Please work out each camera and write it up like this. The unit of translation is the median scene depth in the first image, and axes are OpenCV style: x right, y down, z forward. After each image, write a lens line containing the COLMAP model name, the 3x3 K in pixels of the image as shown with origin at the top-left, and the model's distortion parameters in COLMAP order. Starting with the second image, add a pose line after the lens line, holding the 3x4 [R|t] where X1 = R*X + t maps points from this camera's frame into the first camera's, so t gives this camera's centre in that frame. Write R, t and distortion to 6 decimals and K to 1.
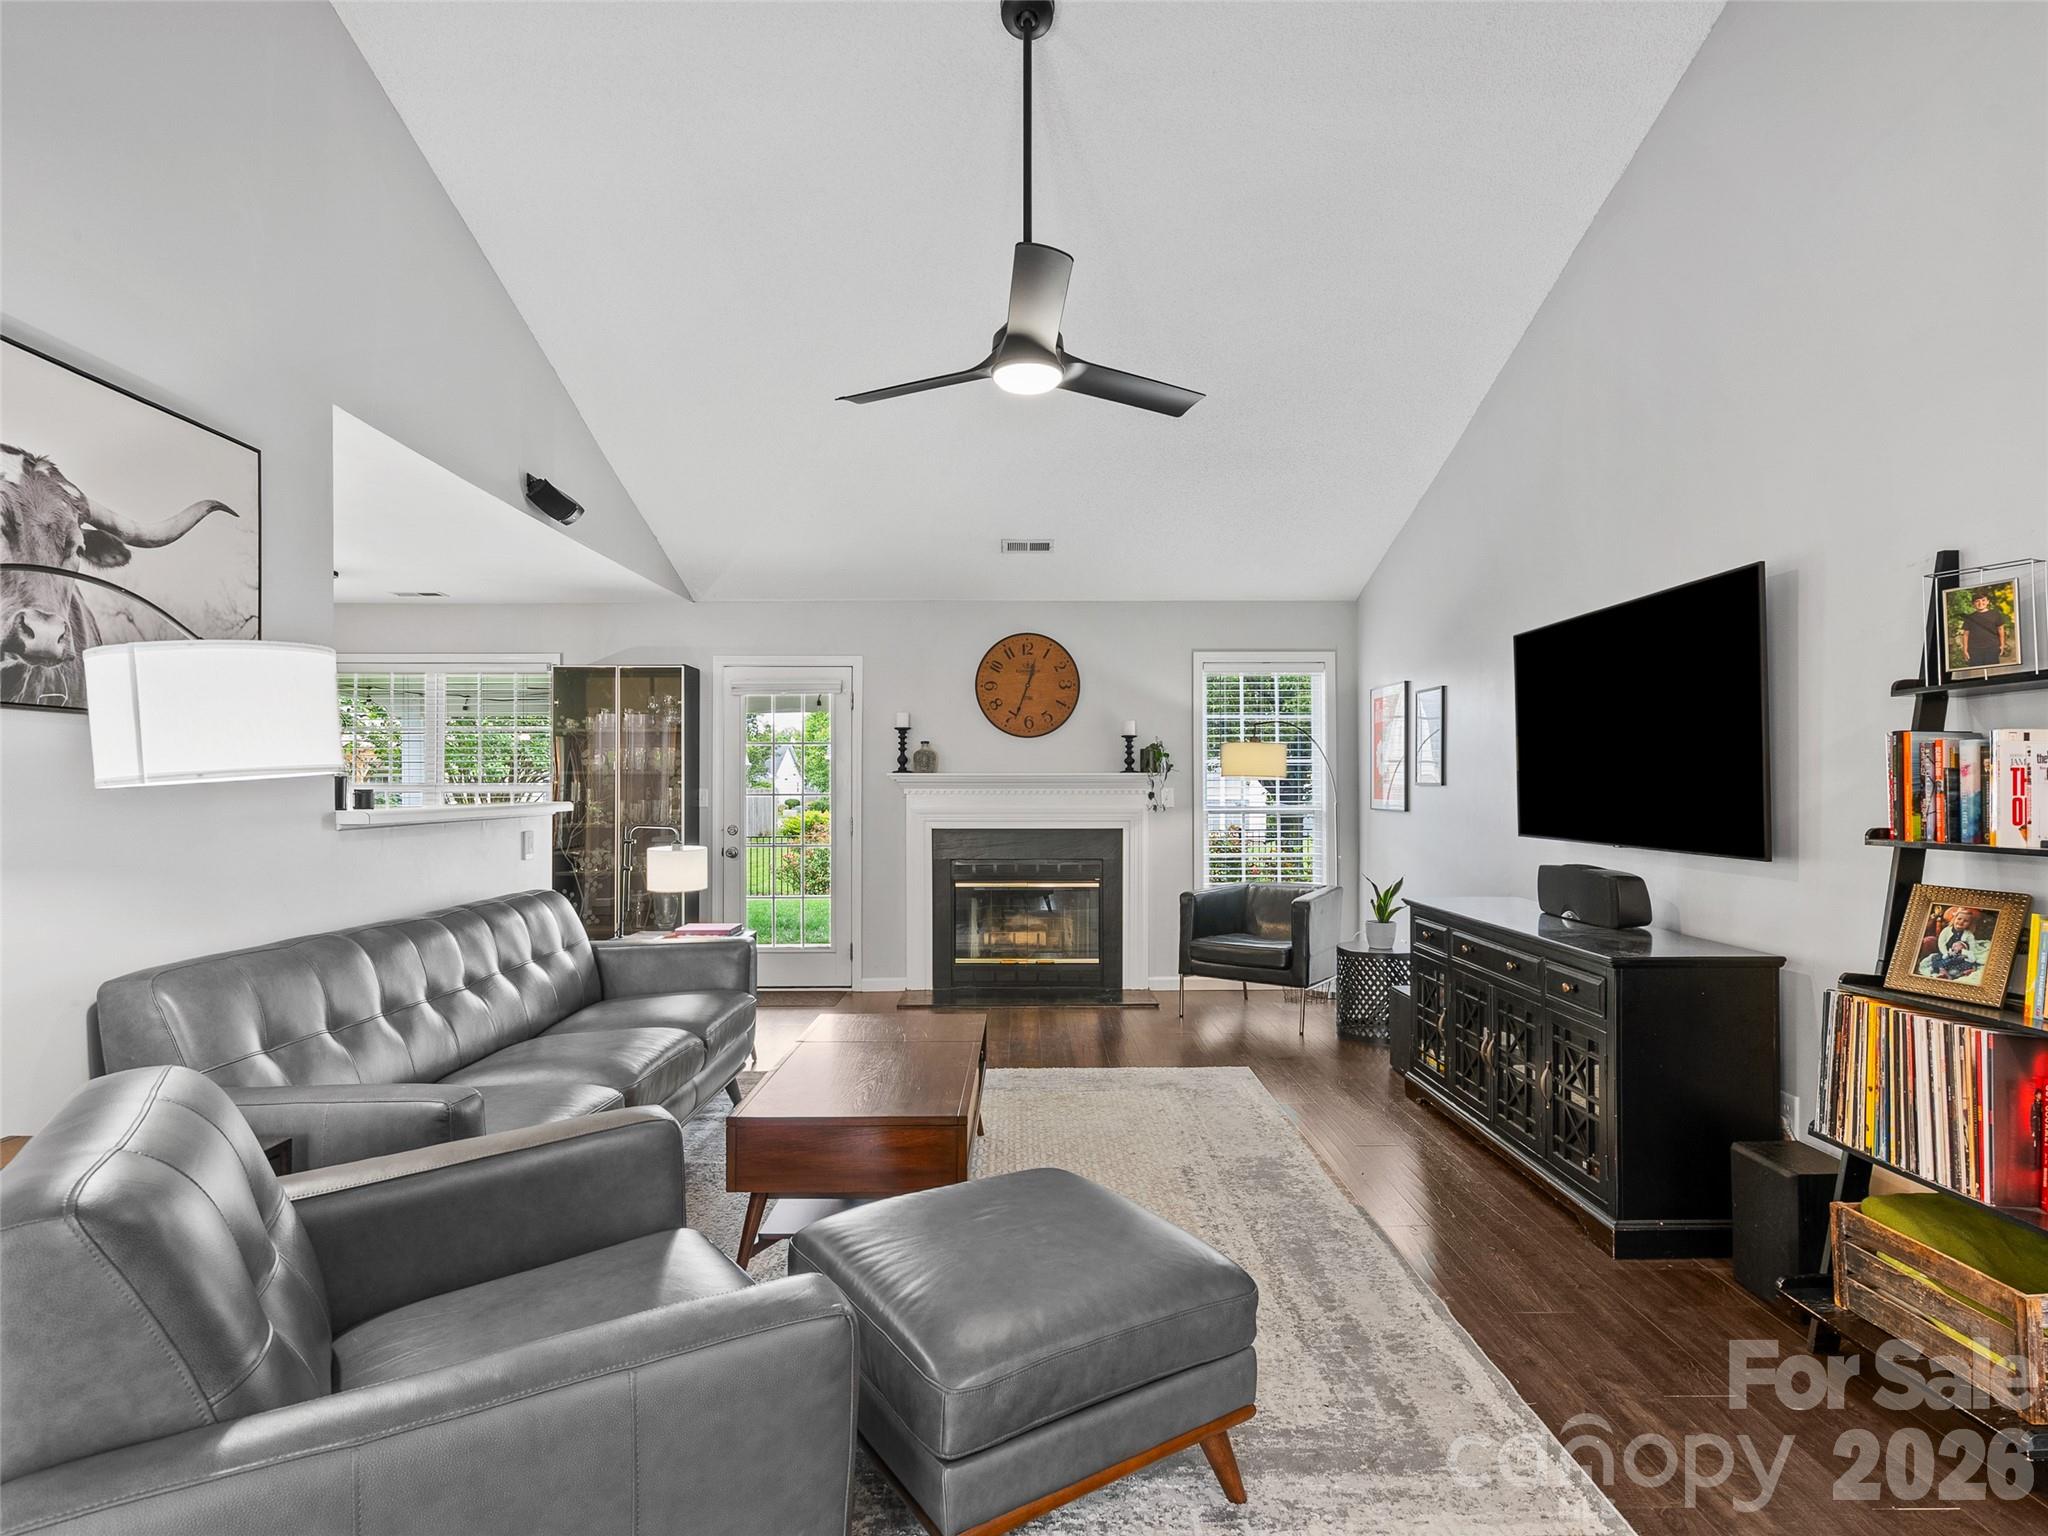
lens RADIAL K [[1057.1, 0, 1024.0], [0, 1057.1, 776.6], [0, 0, 1]] dist [-0.007878, 0.004531]
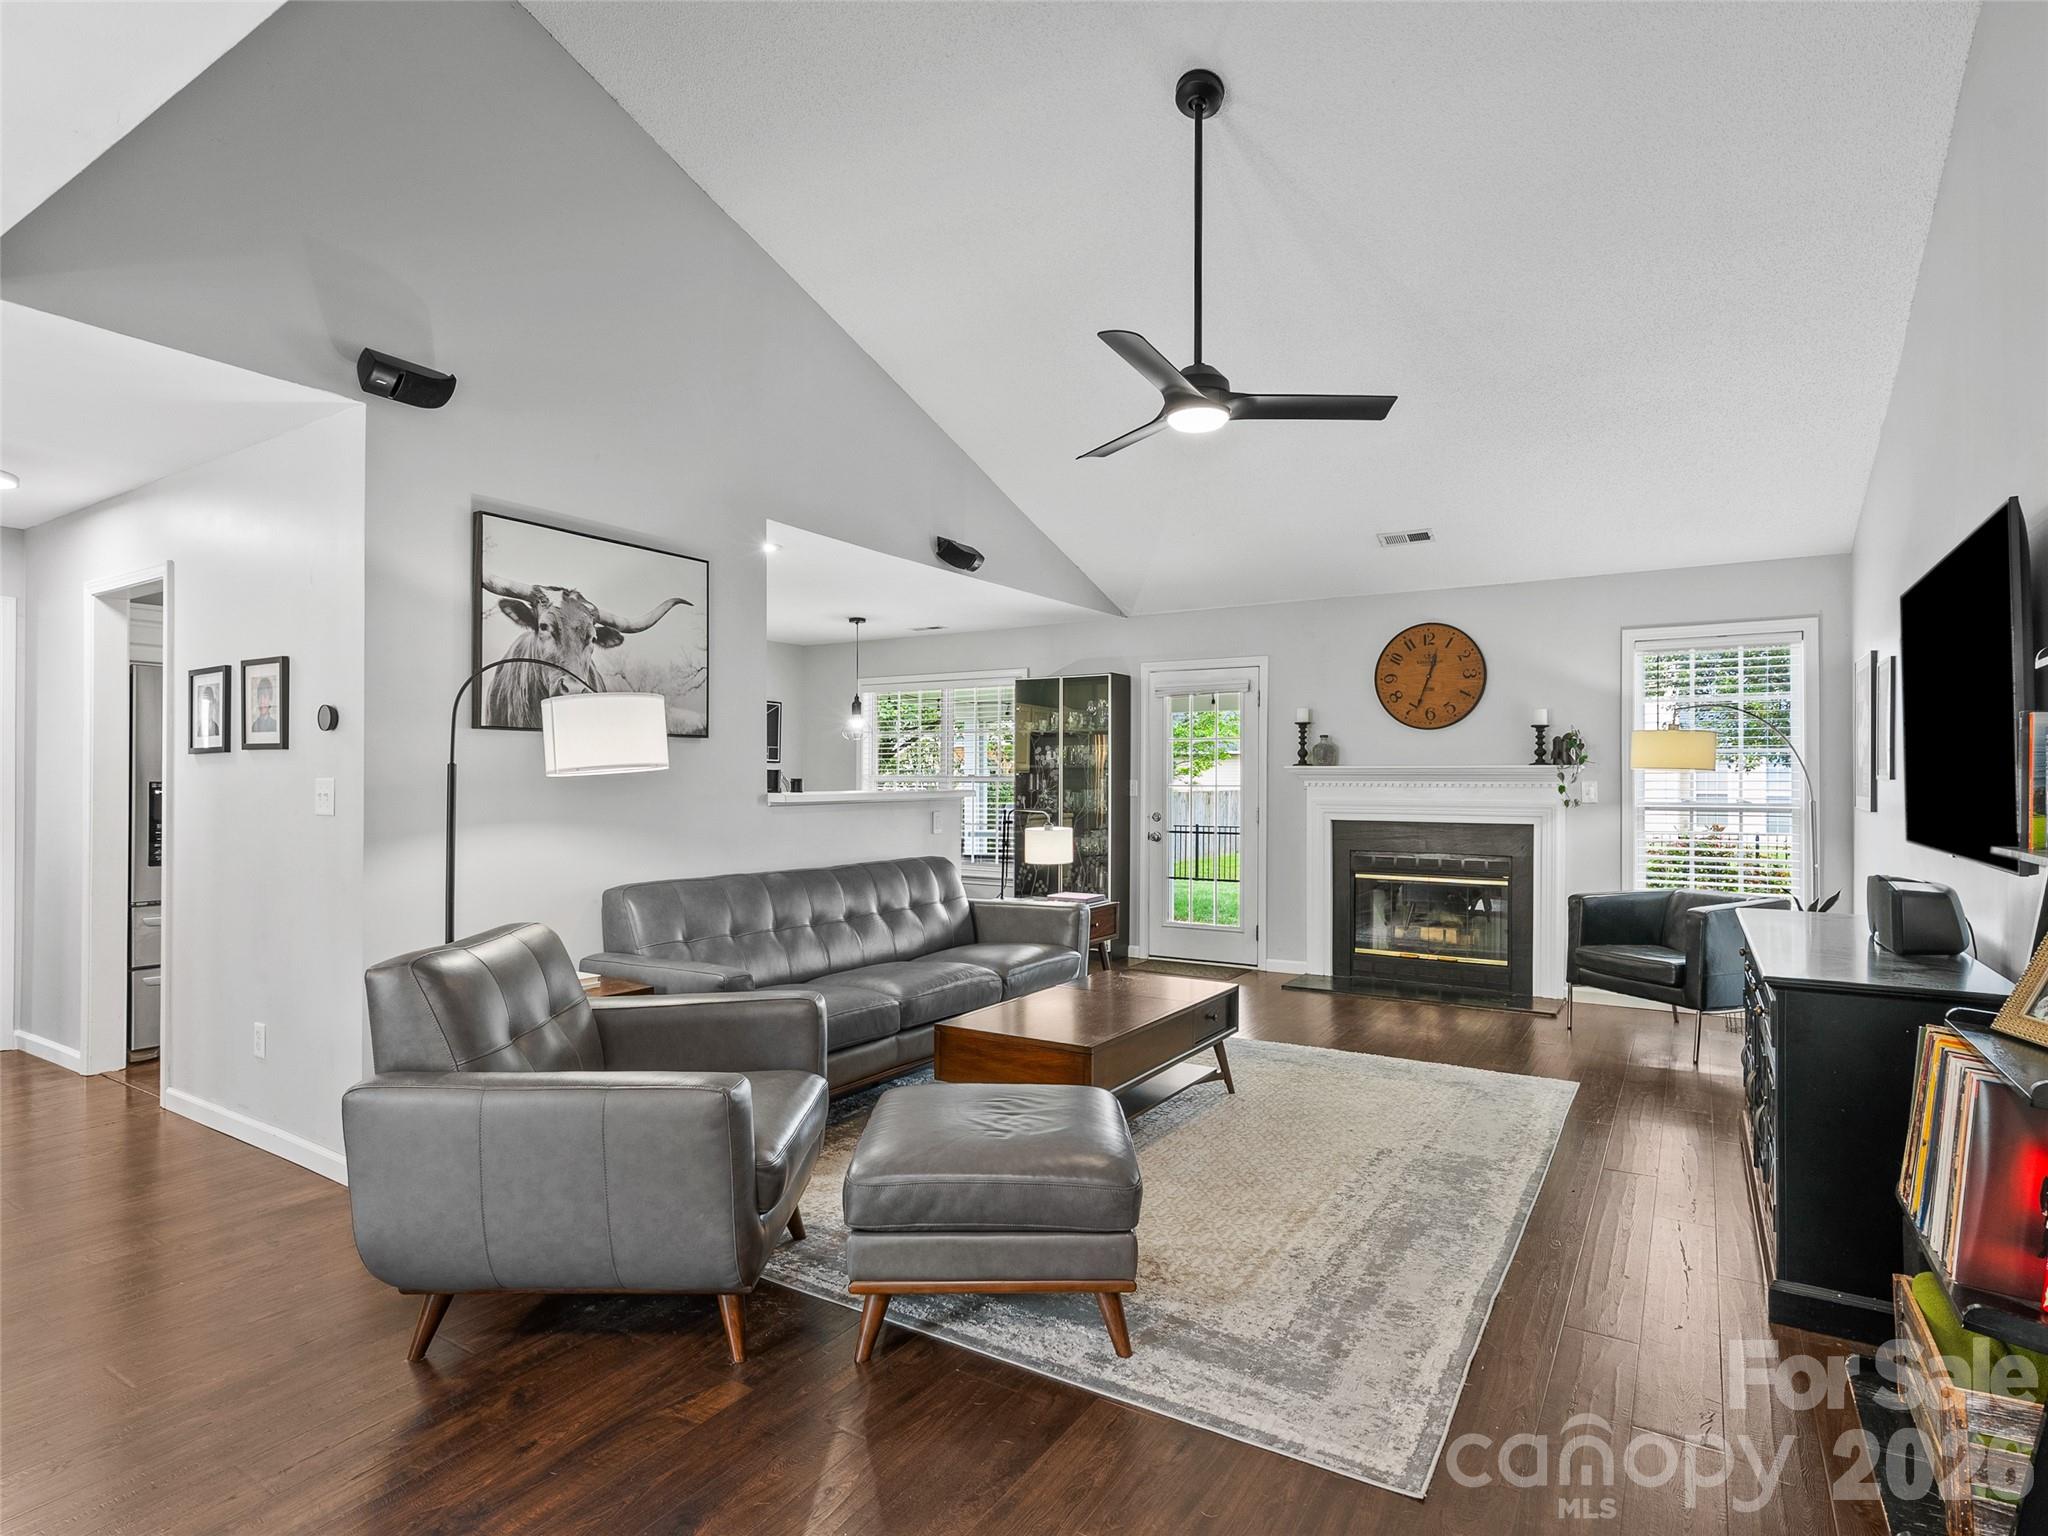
lens RADIAL K [[1057.1, 0, 1024.2], [0, 1057.1, 771.0], [0, 0, 1]] dist [-0.007878, 0.004531]
pose [[0.843194, -0.000127, -0.537610, 0.222891], [0.001015, 0.999999, 0.001356, -0.000024], [0.537609, -0.001689, 0.843193, -0.029930]]
